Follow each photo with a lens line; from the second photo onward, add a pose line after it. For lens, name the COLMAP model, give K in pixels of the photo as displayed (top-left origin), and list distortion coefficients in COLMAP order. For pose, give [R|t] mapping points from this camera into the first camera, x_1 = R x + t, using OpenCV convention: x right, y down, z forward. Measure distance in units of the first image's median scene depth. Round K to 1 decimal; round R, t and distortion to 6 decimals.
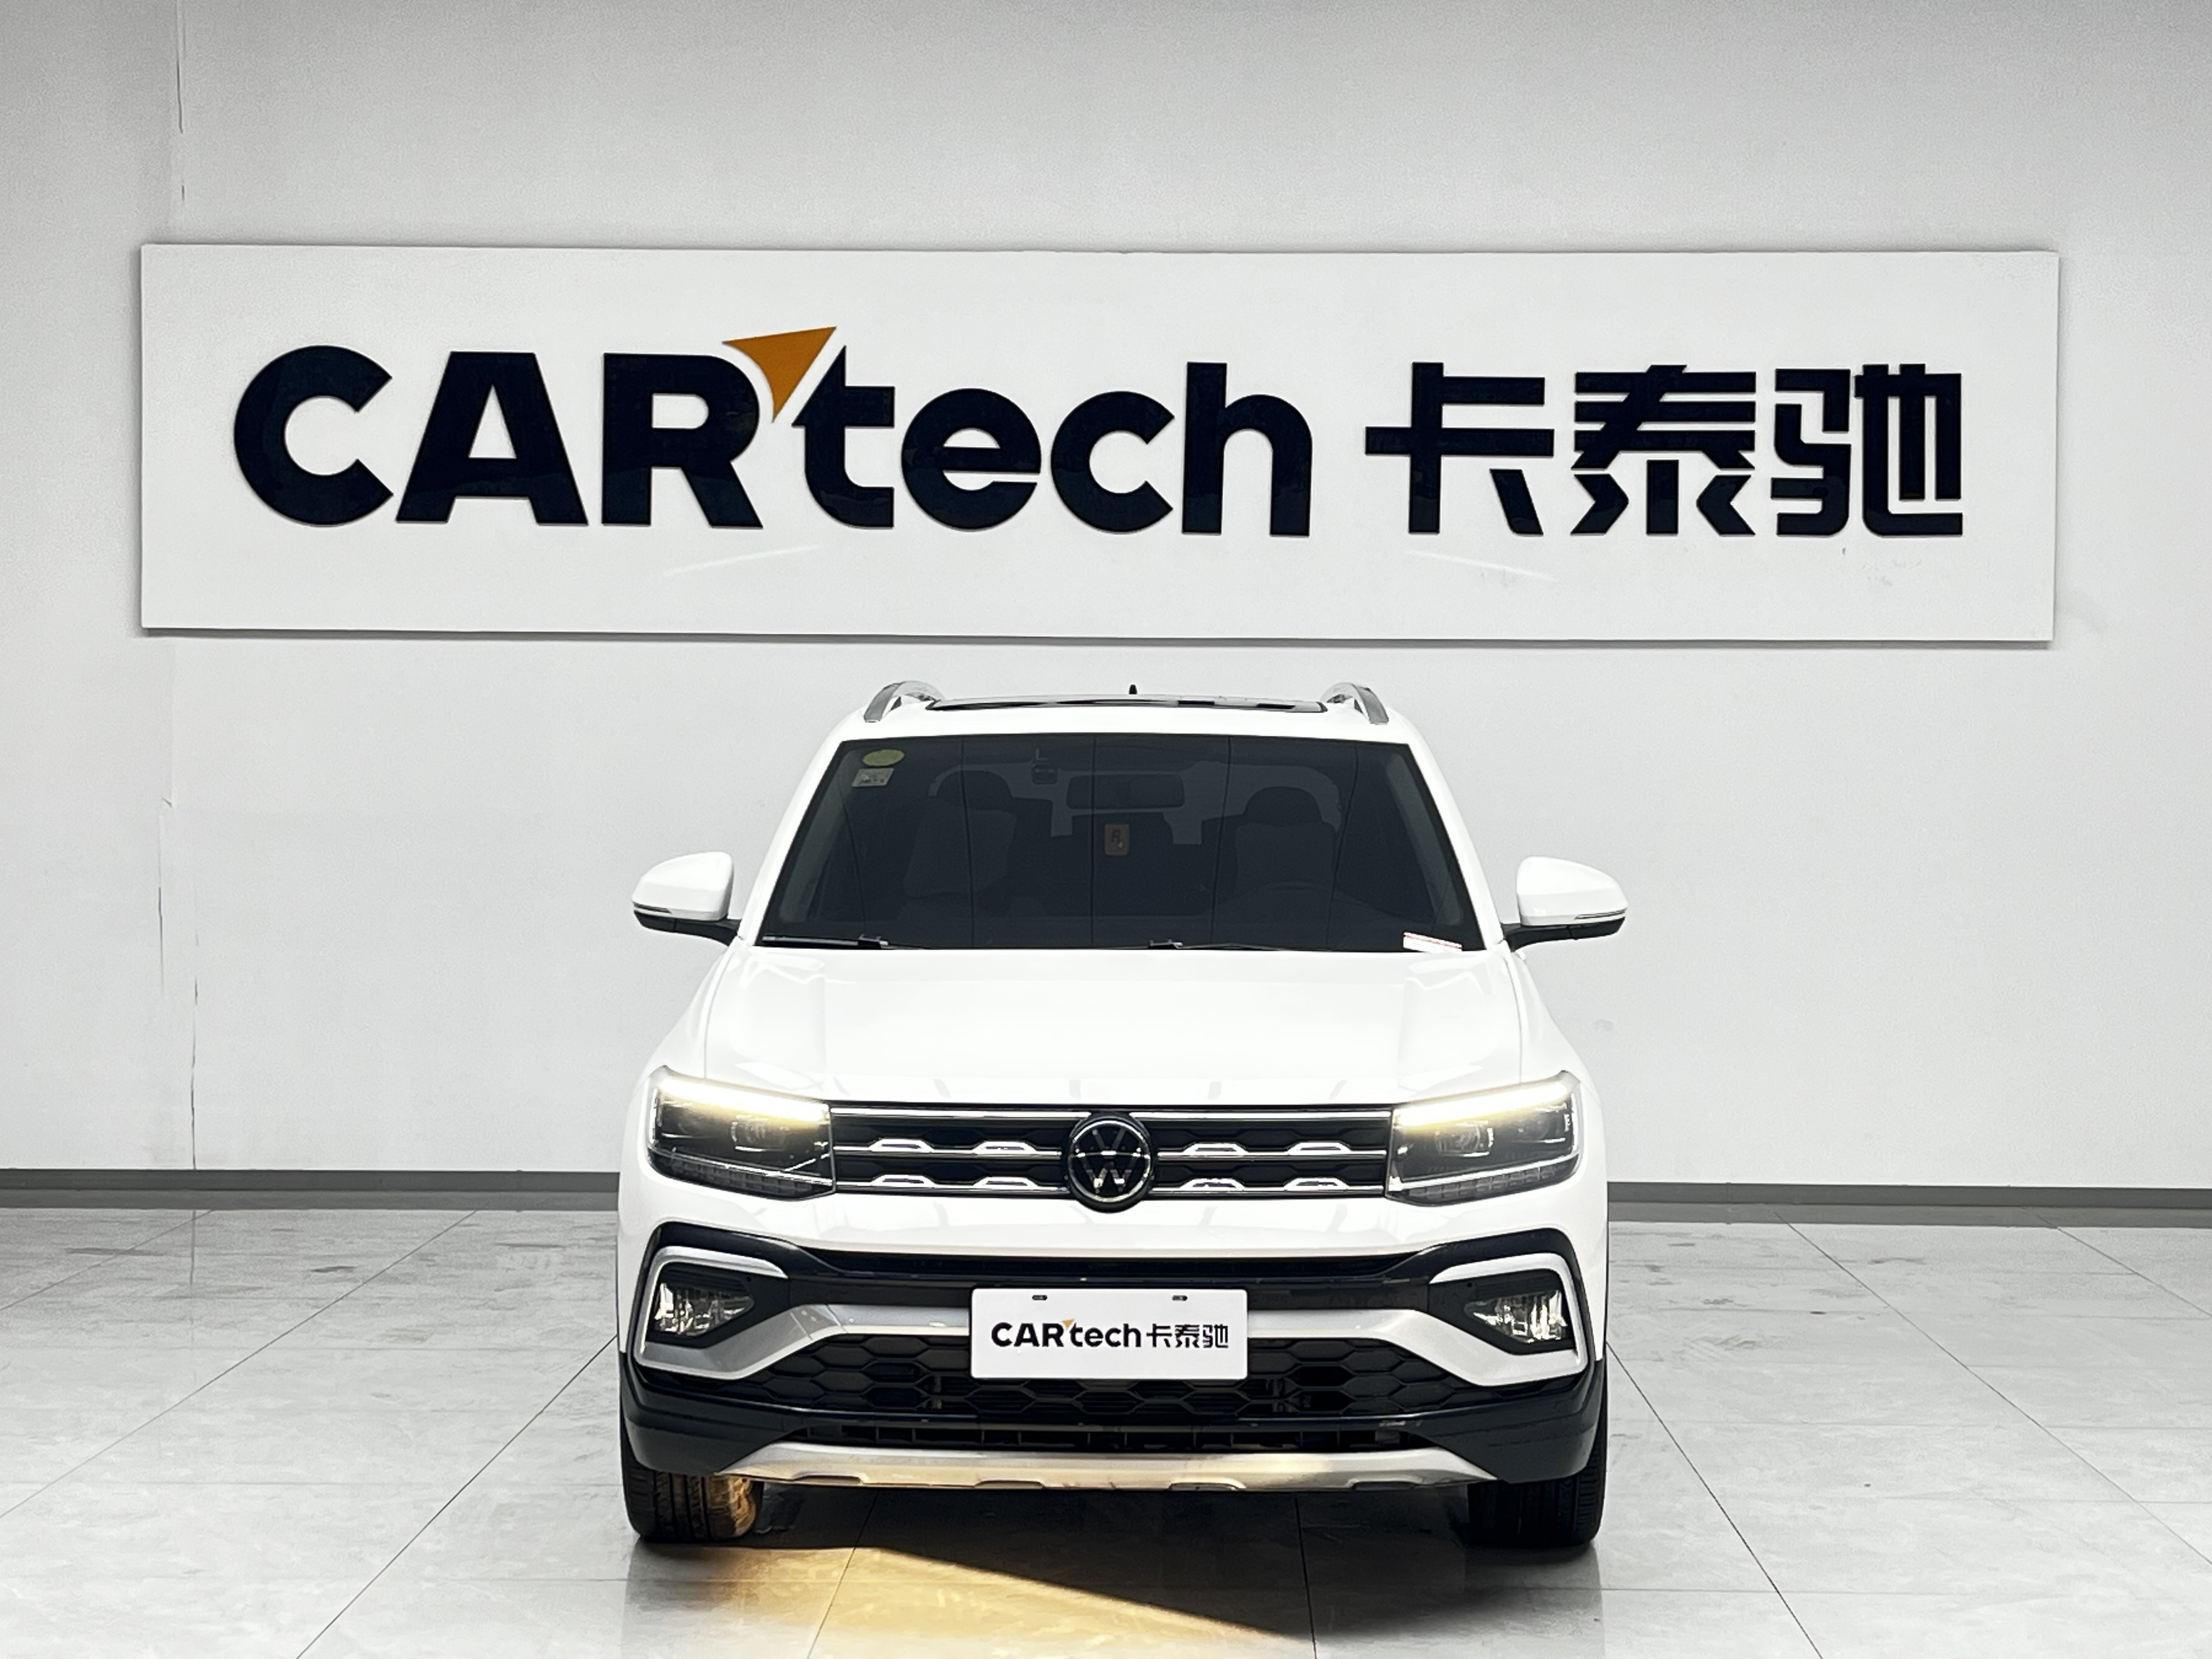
lens RADIAL K [[3702.0, 0, 1104.0], [0, 3702.0, 822.3], [0, 0, 1]] dist [0.078113, 0.000000]
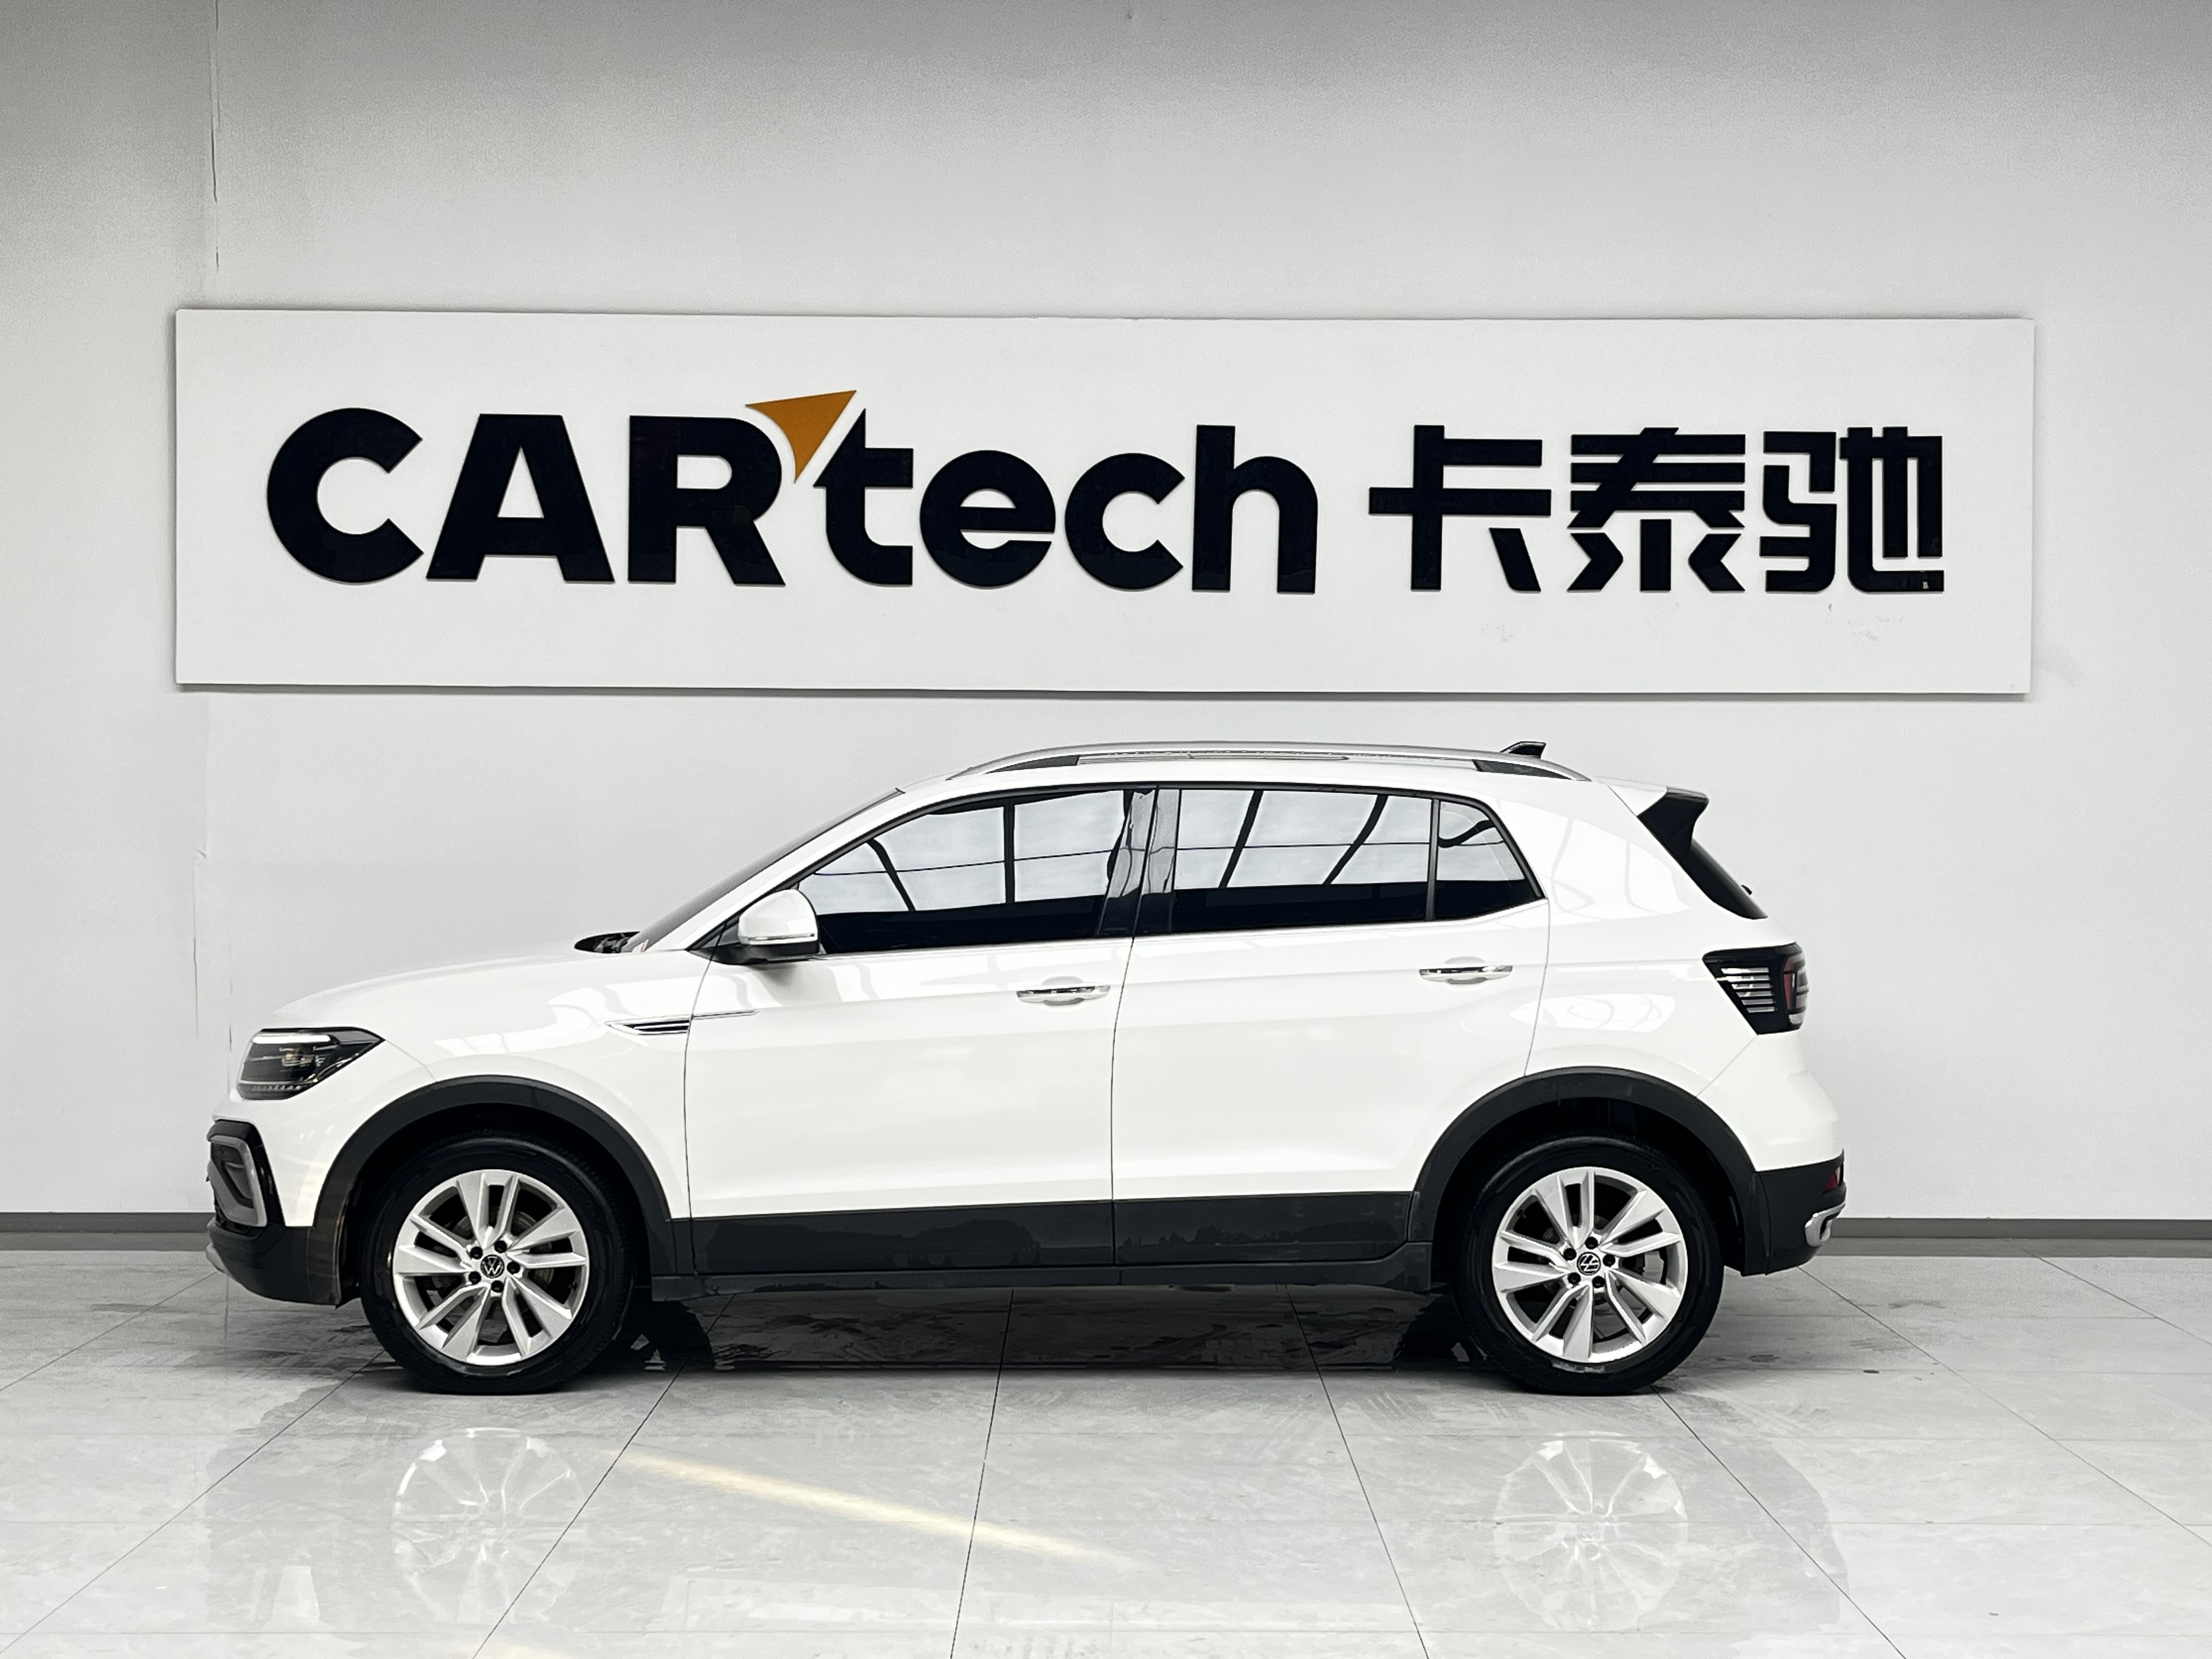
lens RADIAL K [[2960.7, 0, 1101.8], [0, 2960.7, 824.8], [0, 0, 1]] dist [0.059459, 0.000000]
pose [[0.999554, -0.002747, 0.029729, -0.028979], [0.002993, 0.999962, -0.008238, -0.005964], [-0.029705, 0.008323, 0.999524, 0.176382]]
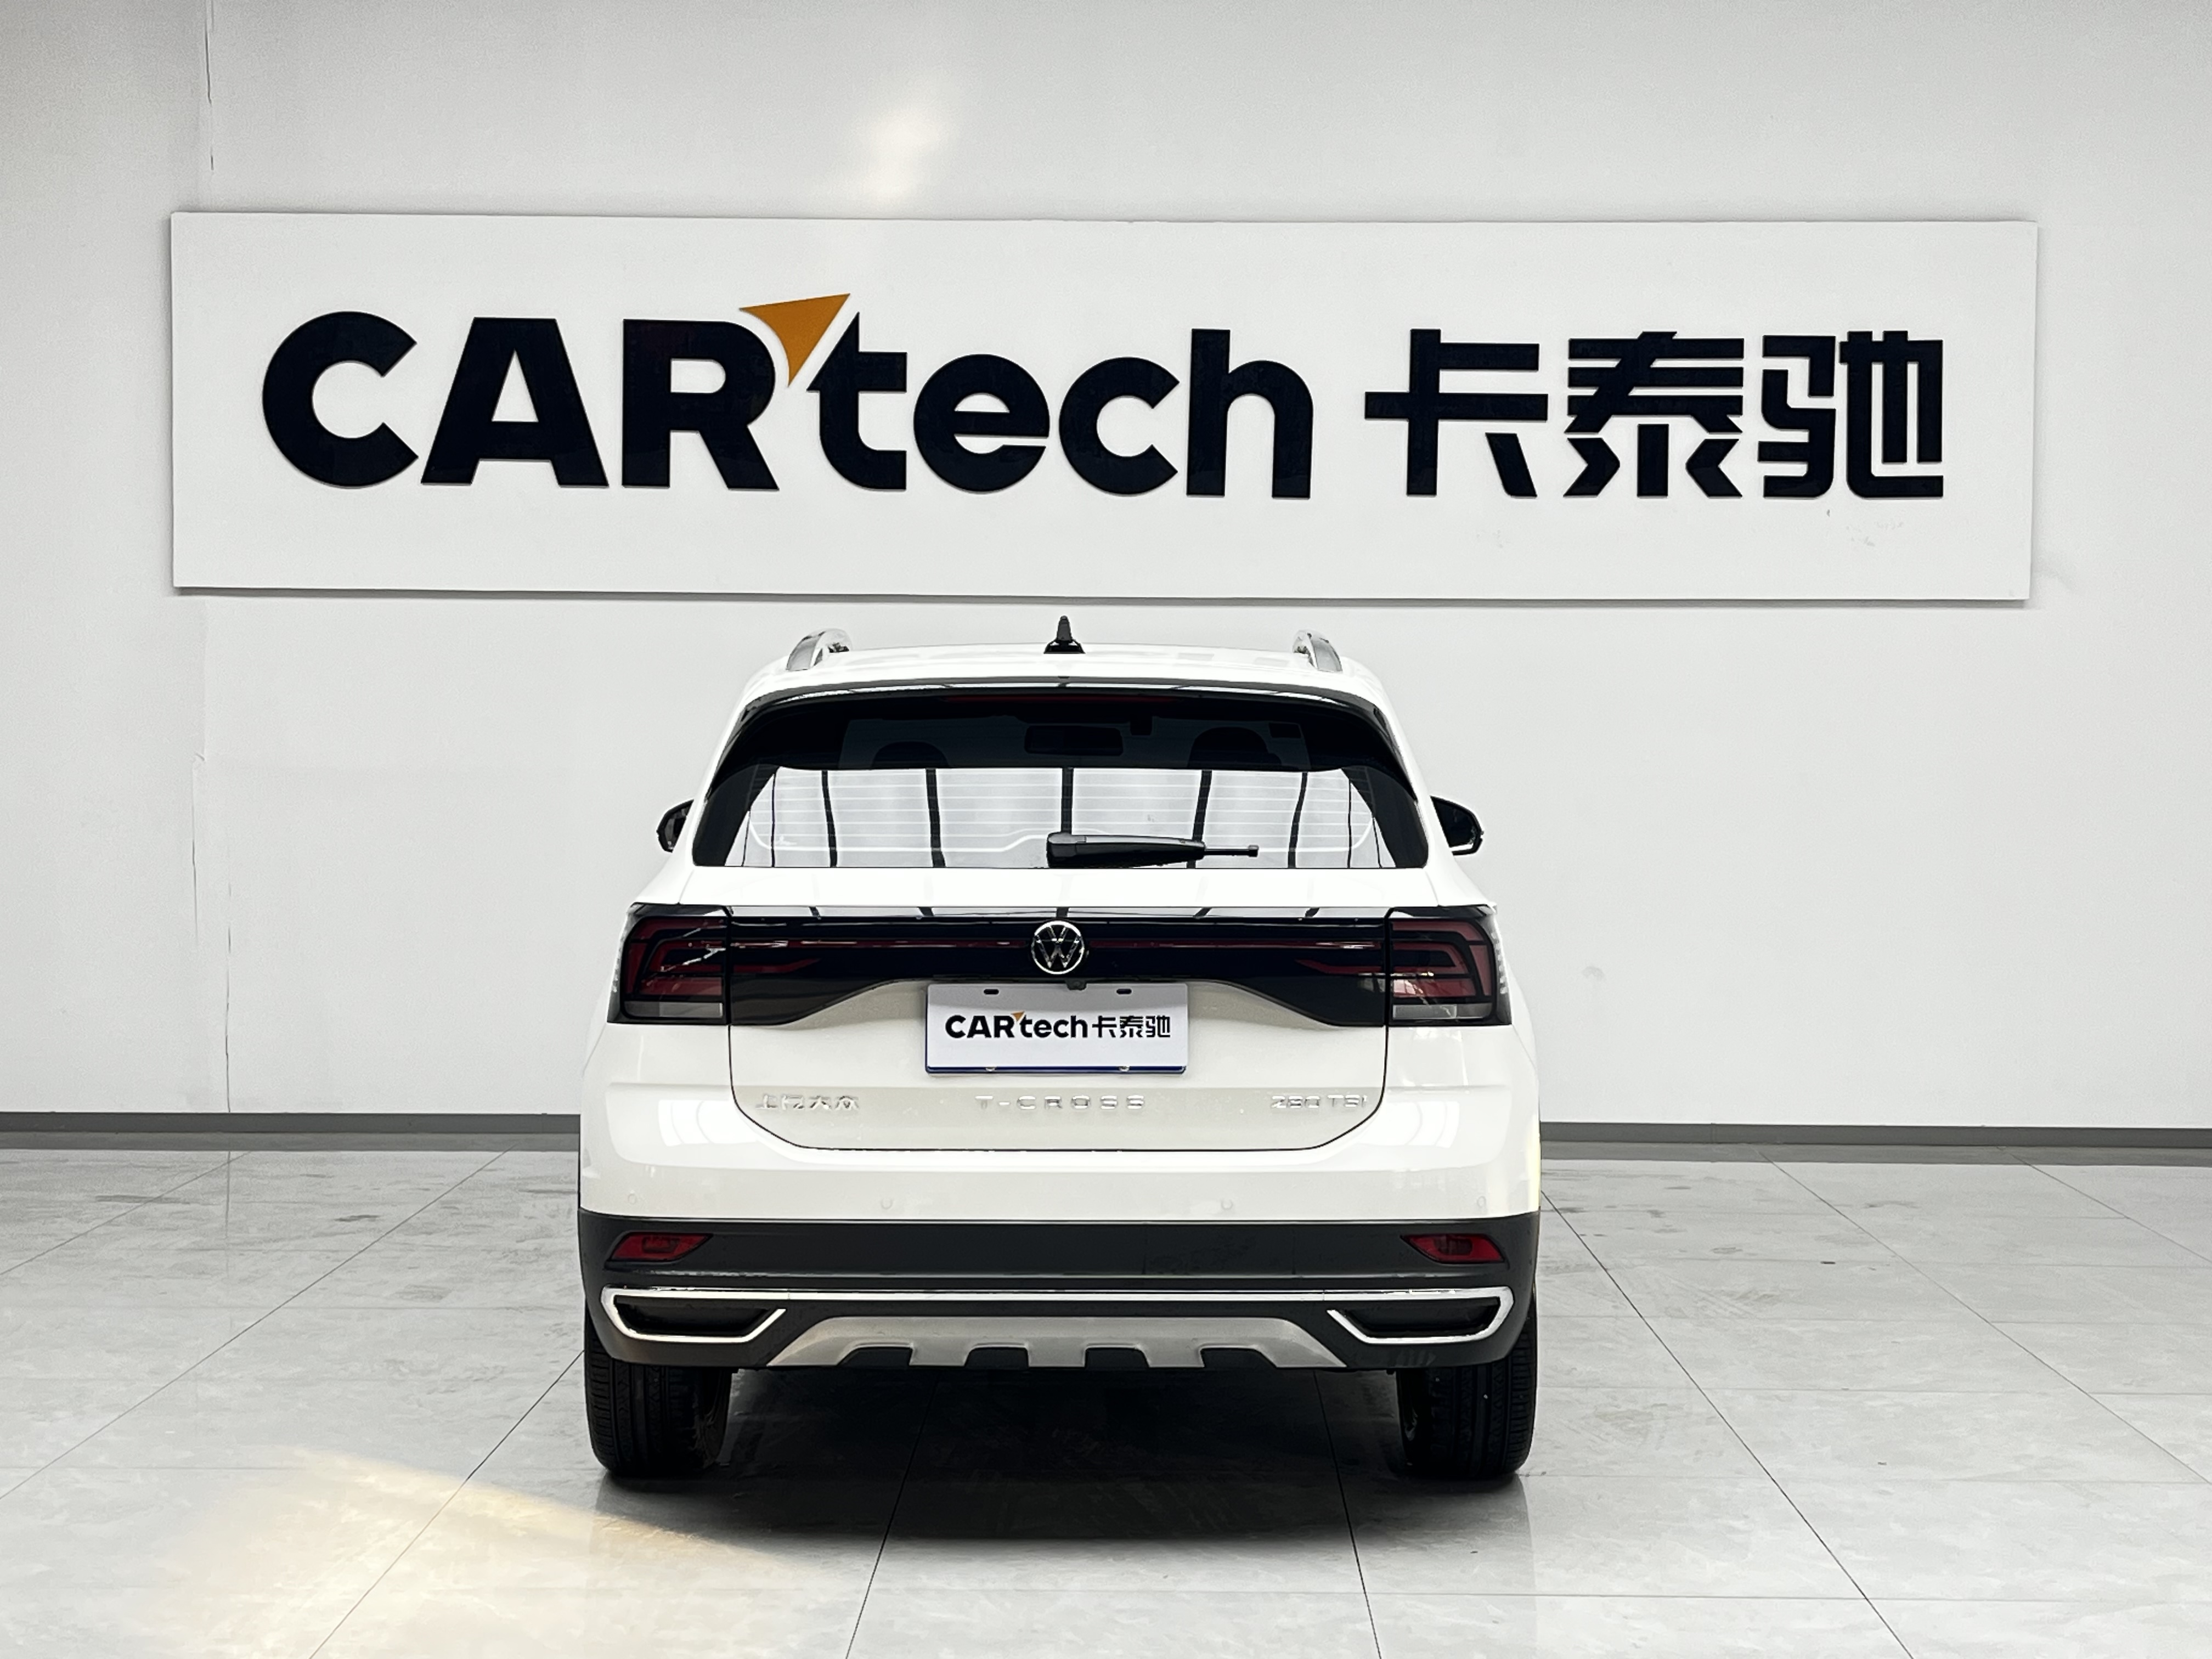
lens RADIAL K [[3209.2, 0, 1111.9], [0, 3209.2, 830.0], [0, 0, 1]] dist [0.060034, 0.000000]
pose [[0.999919, -0.000730, 0.012700, -0.011138], [0.000497, 0.999832, 0.018334, -0.001422], [-0.012711, -0.018326, 0.999751, 0.106646]]
